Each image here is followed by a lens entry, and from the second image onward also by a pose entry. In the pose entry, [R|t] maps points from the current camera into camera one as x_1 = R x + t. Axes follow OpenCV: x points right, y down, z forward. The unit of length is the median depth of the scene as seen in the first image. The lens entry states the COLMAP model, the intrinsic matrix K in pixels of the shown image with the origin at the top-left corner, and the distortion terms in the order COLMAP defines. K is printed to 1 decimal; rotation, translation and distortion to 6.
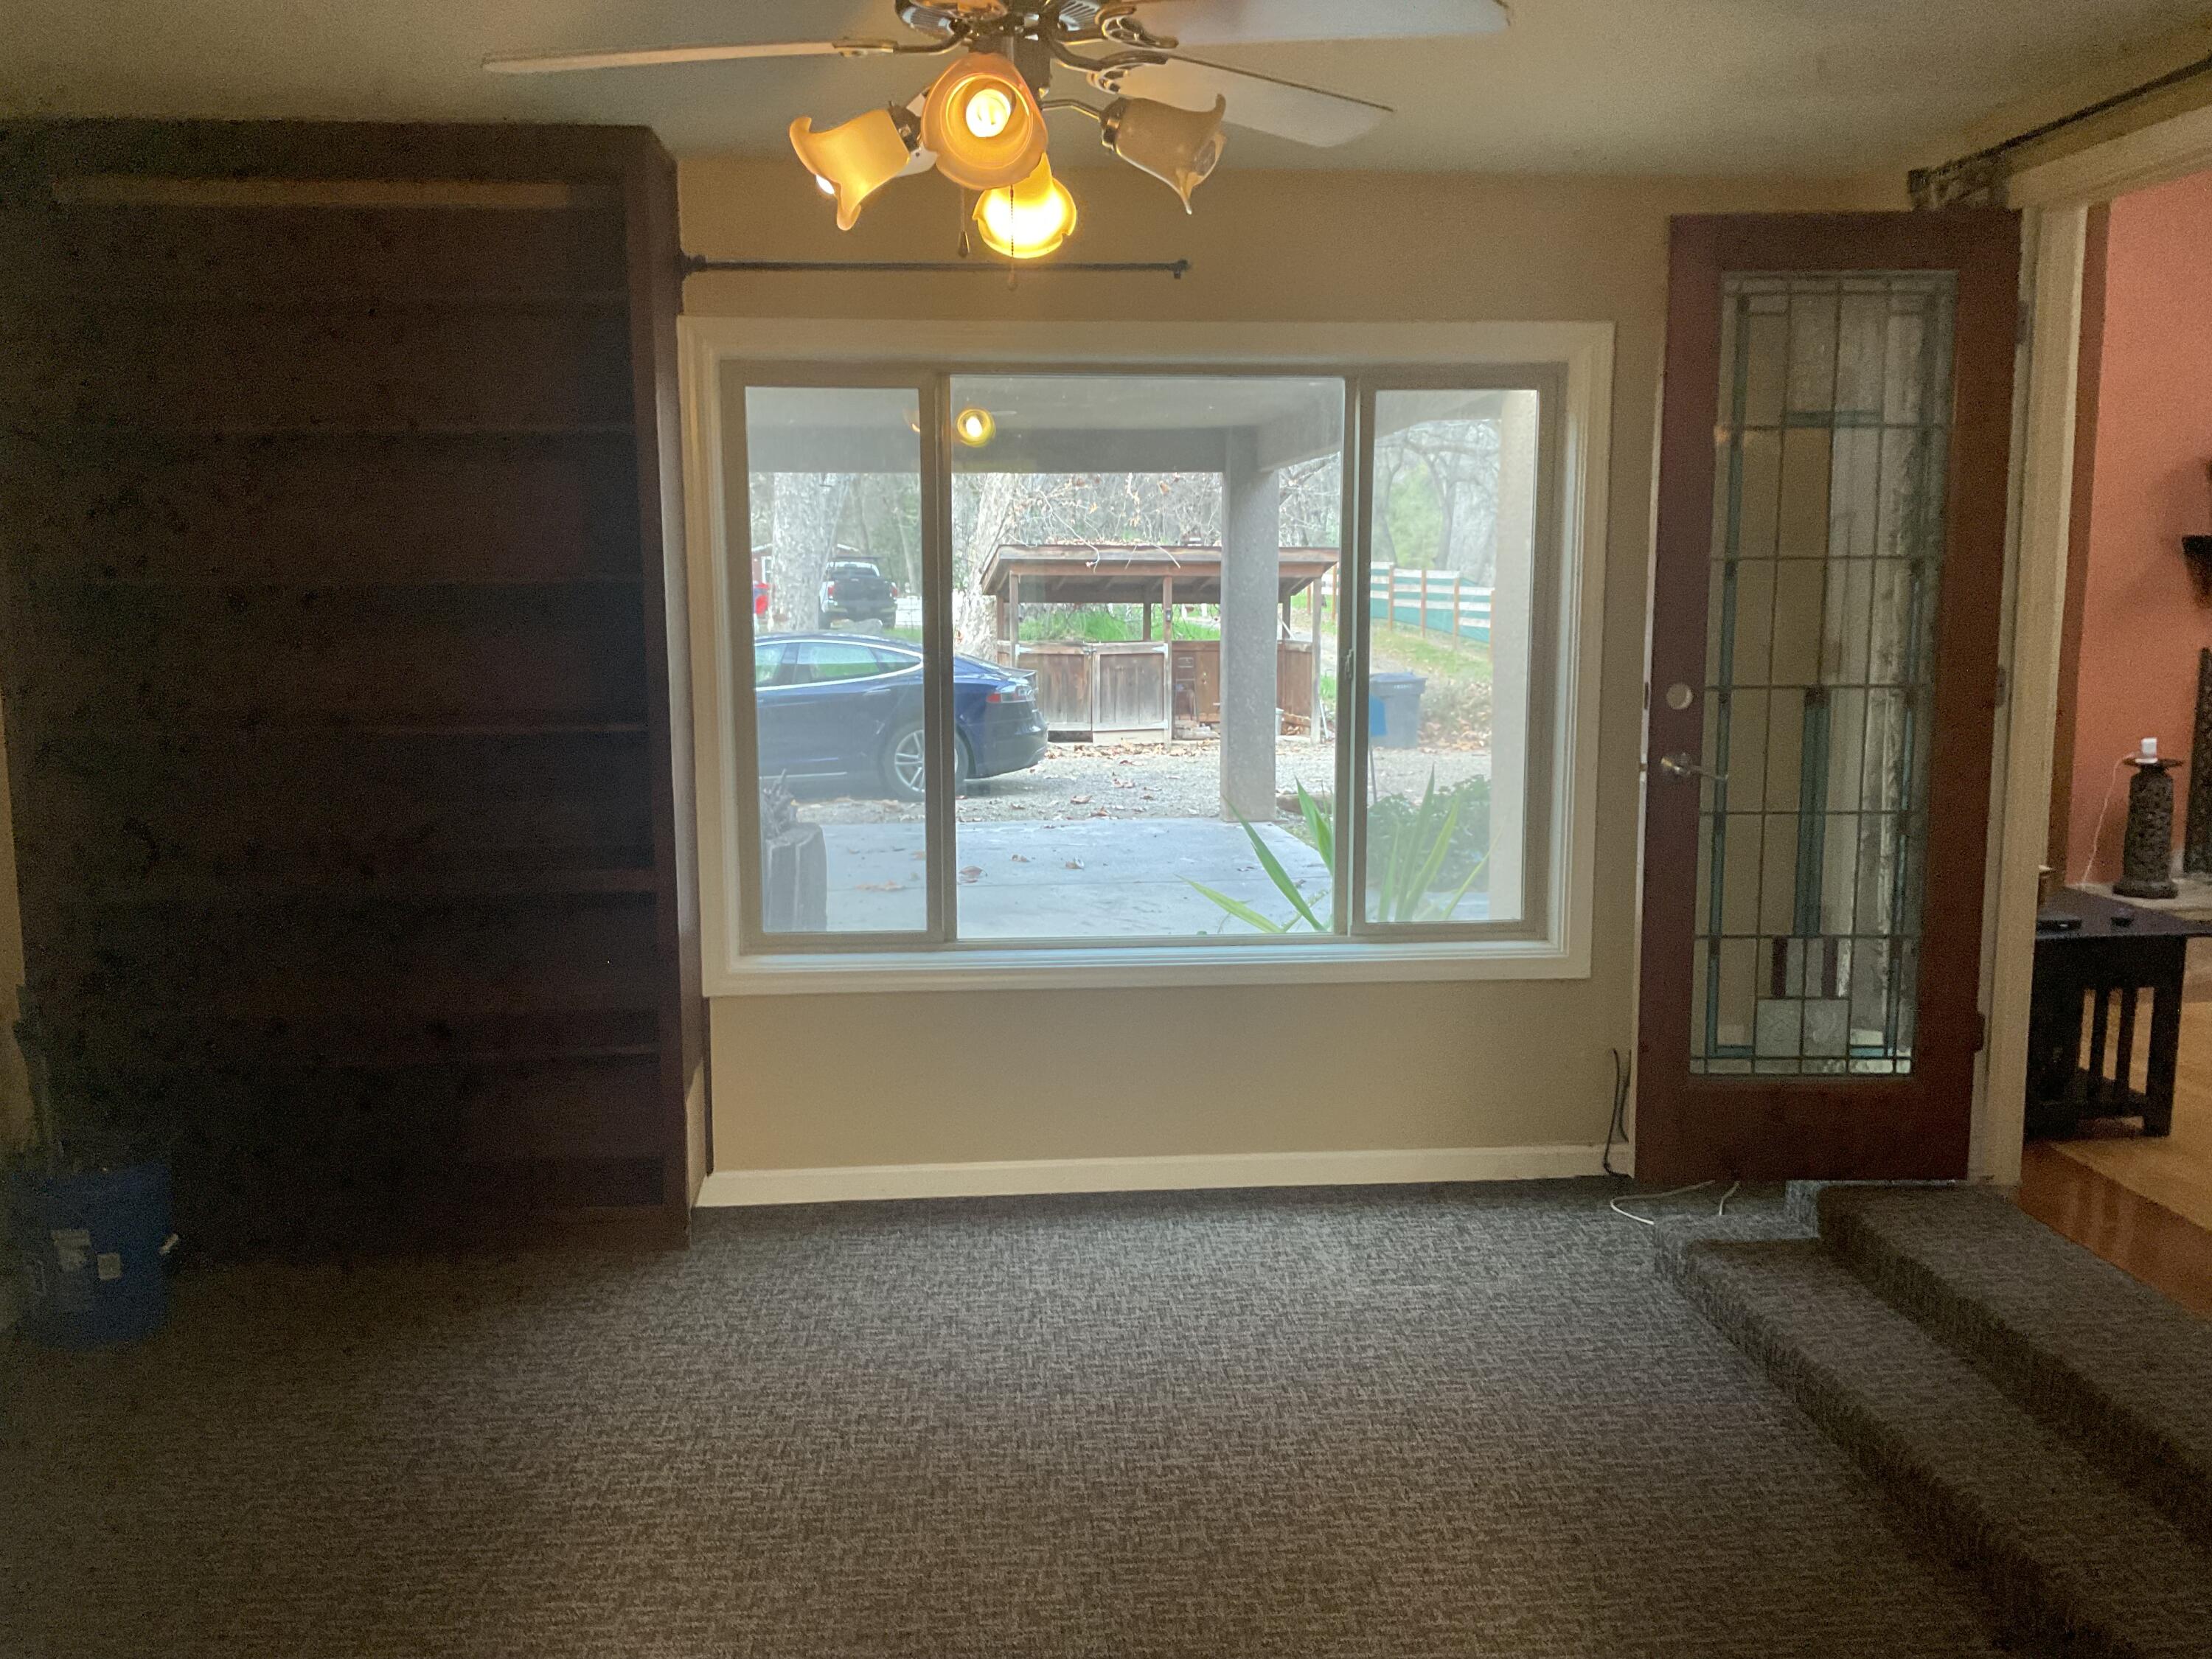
lens RADIAL K [[1826.2, 0, 1106.0], [0, 1826.2, 829.5], [0, 0, 1]] dist [0.127645, -0.253978]
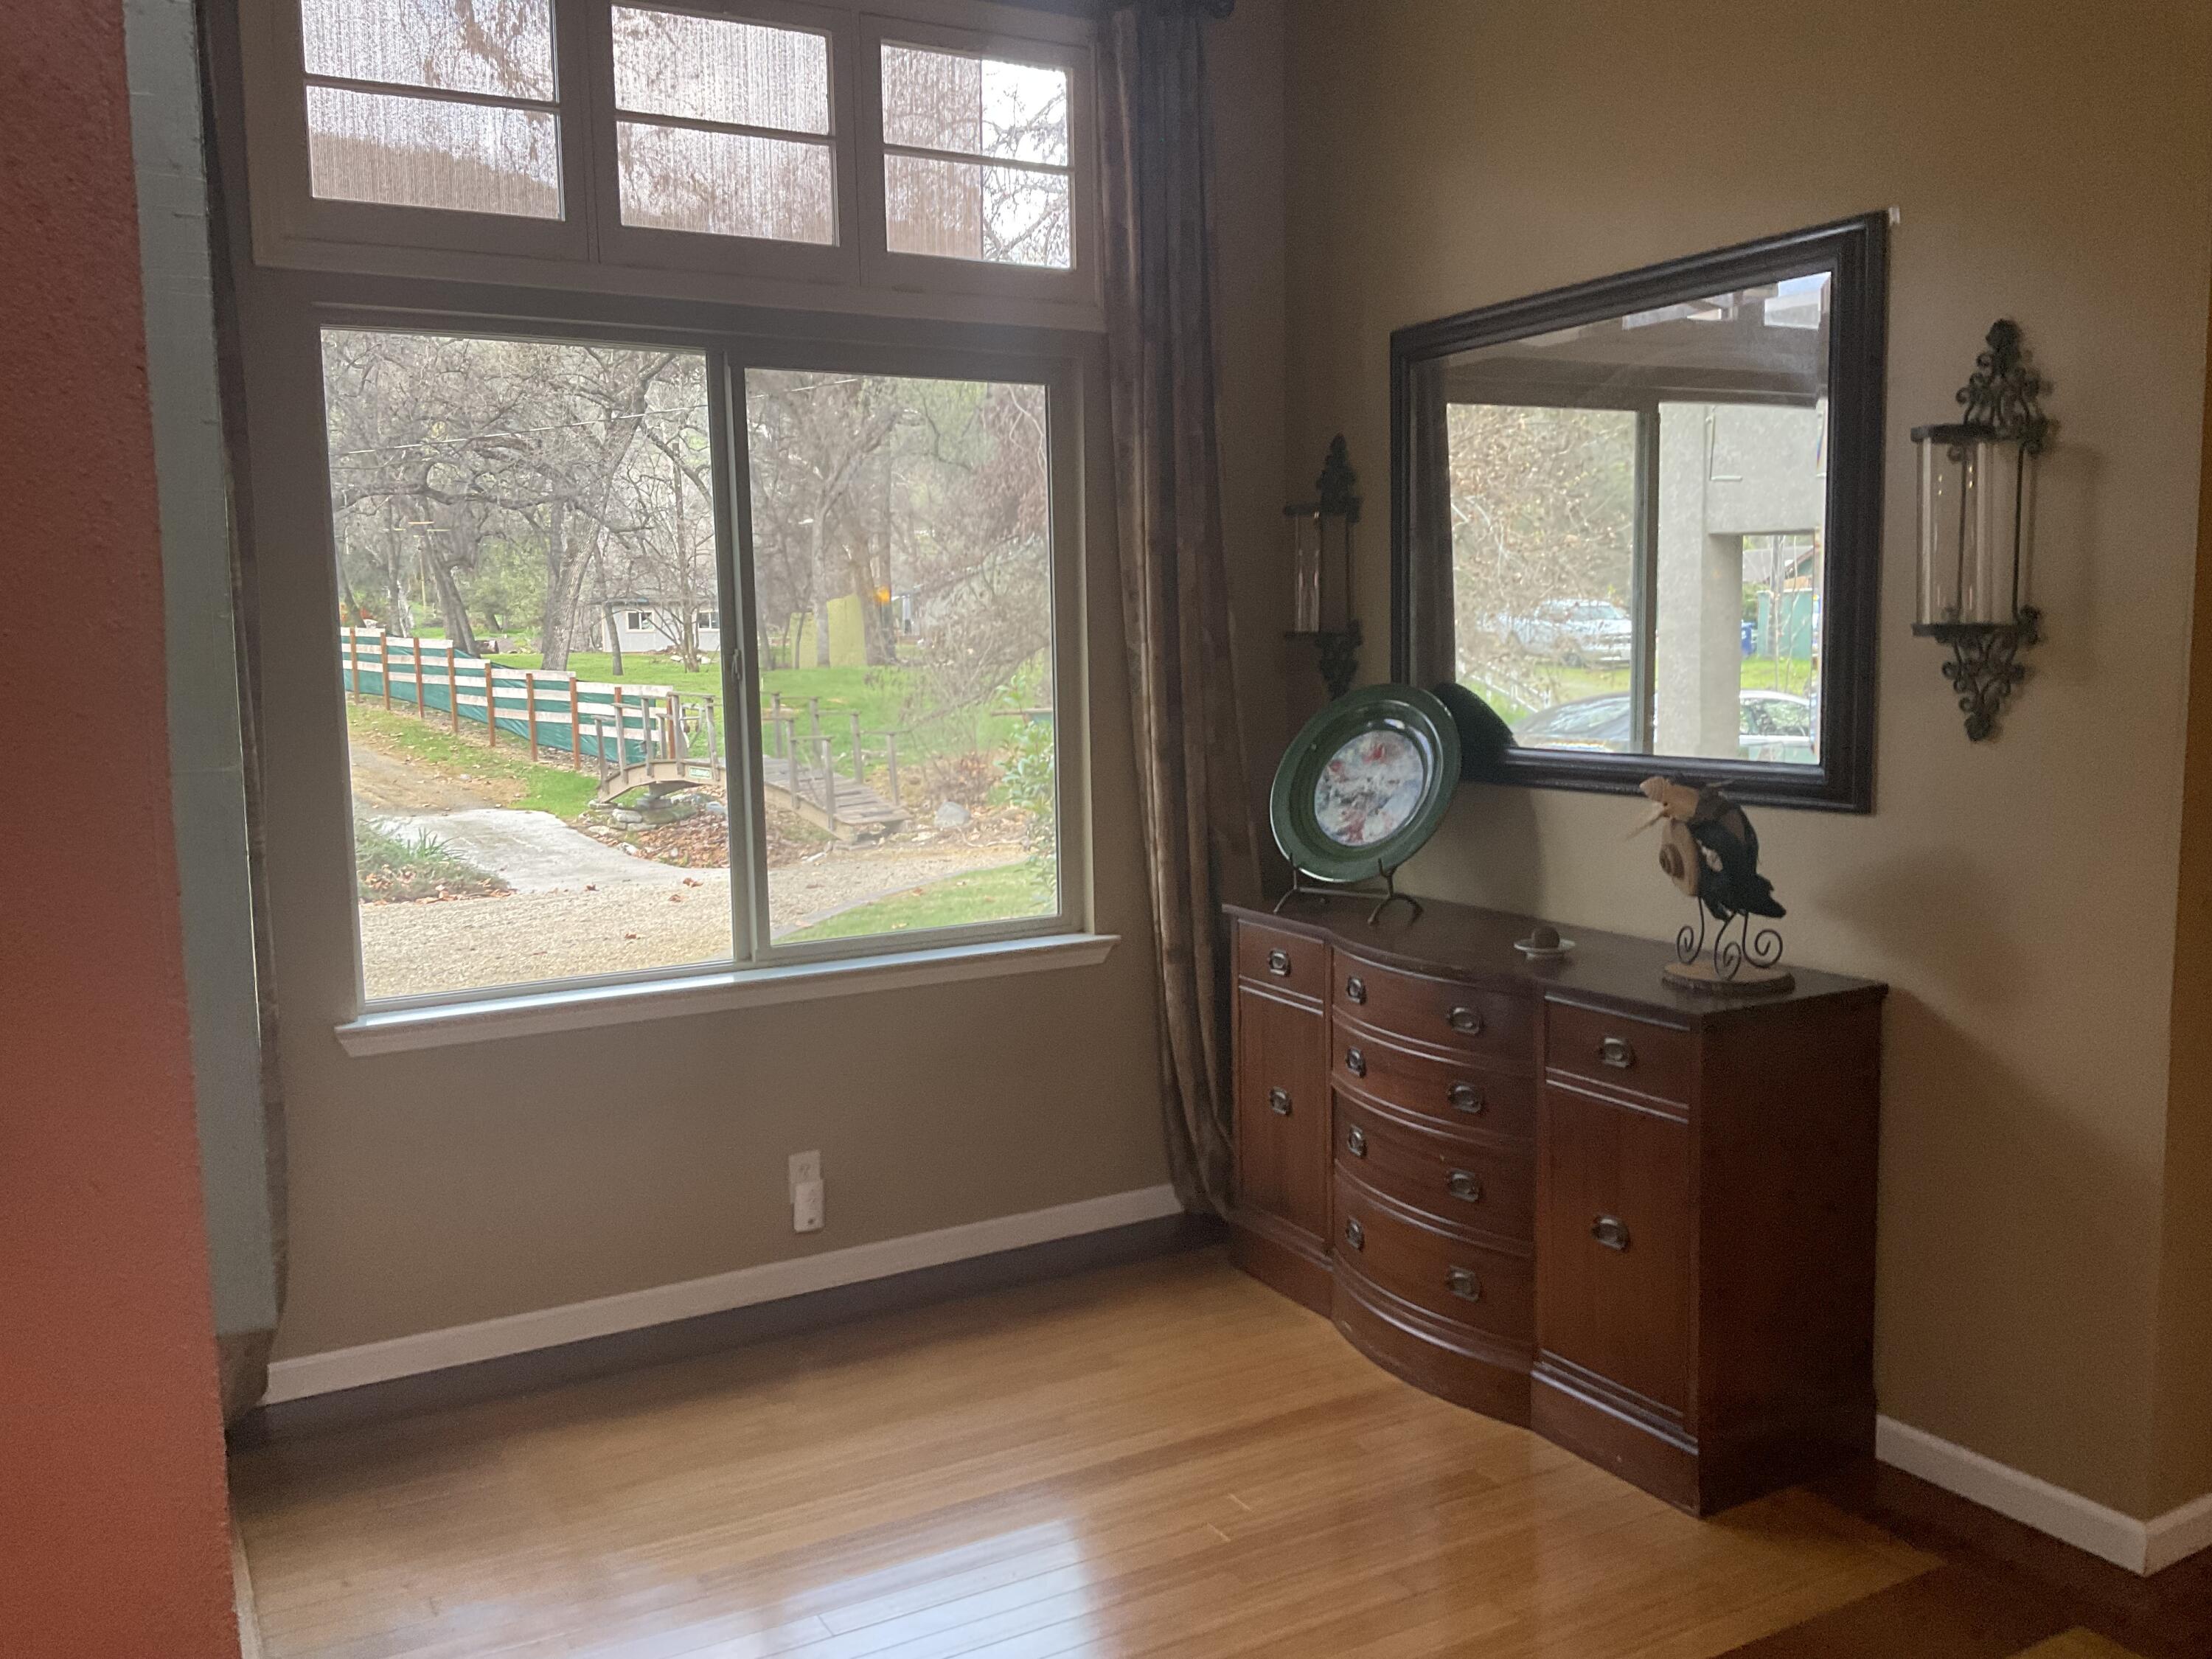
lens RADIAL K [[1826.2, 0, 1106.0], [0, 1826.2, 829.5], [0, 0, 1]] dist [0.127645, -0.253978]
pose [[0.907539, -0.057589, 0.416000, 0.105767], [0.069941, 0.997446, -0.014502, -0.018954], [-0.414102, 0.042256, 0.909249, 0.095997]]
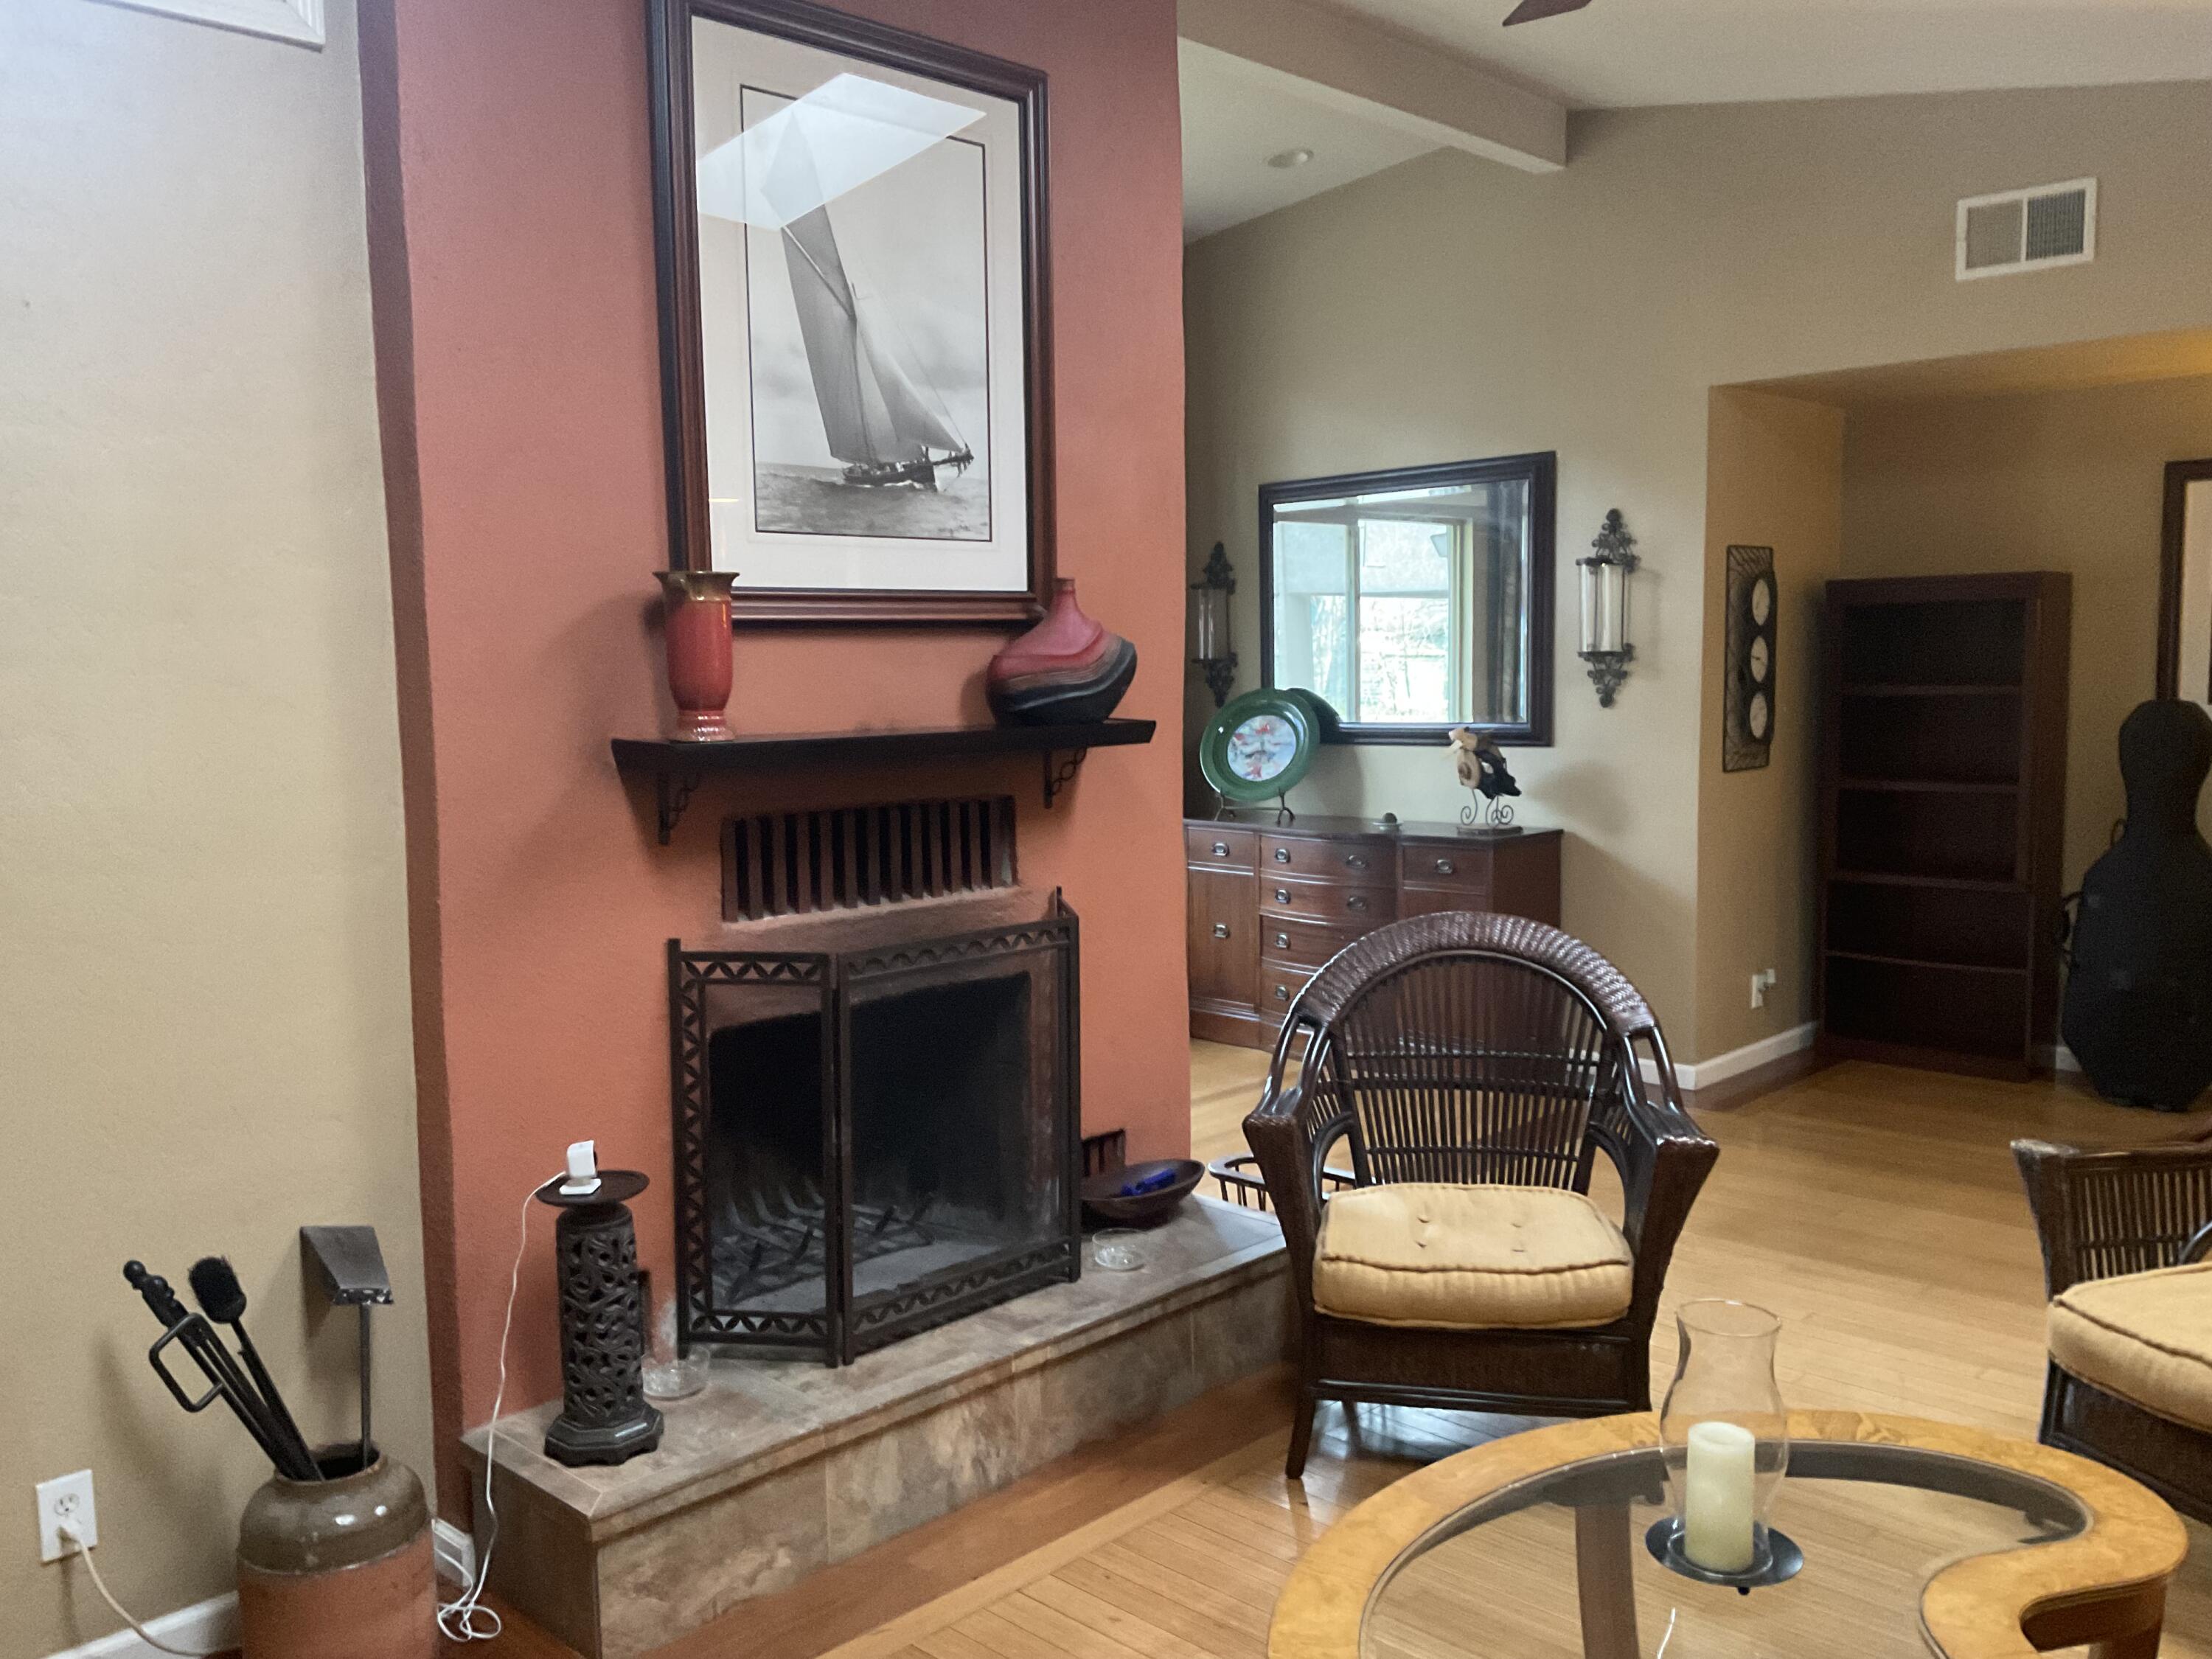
lens RADIAL K [[1826.2, 0, 1106.0], [0, 1826.2, 829.5], [0, 0, 1]] dist [0.127645, -0.253978]
pose [[0.752845, -0.068889, 0.654583, 0.042684], [0.101883, 0.994718, -0.012491, -0.013889], [-0.650265, 0.076094, 0.755887, 0.063966]]
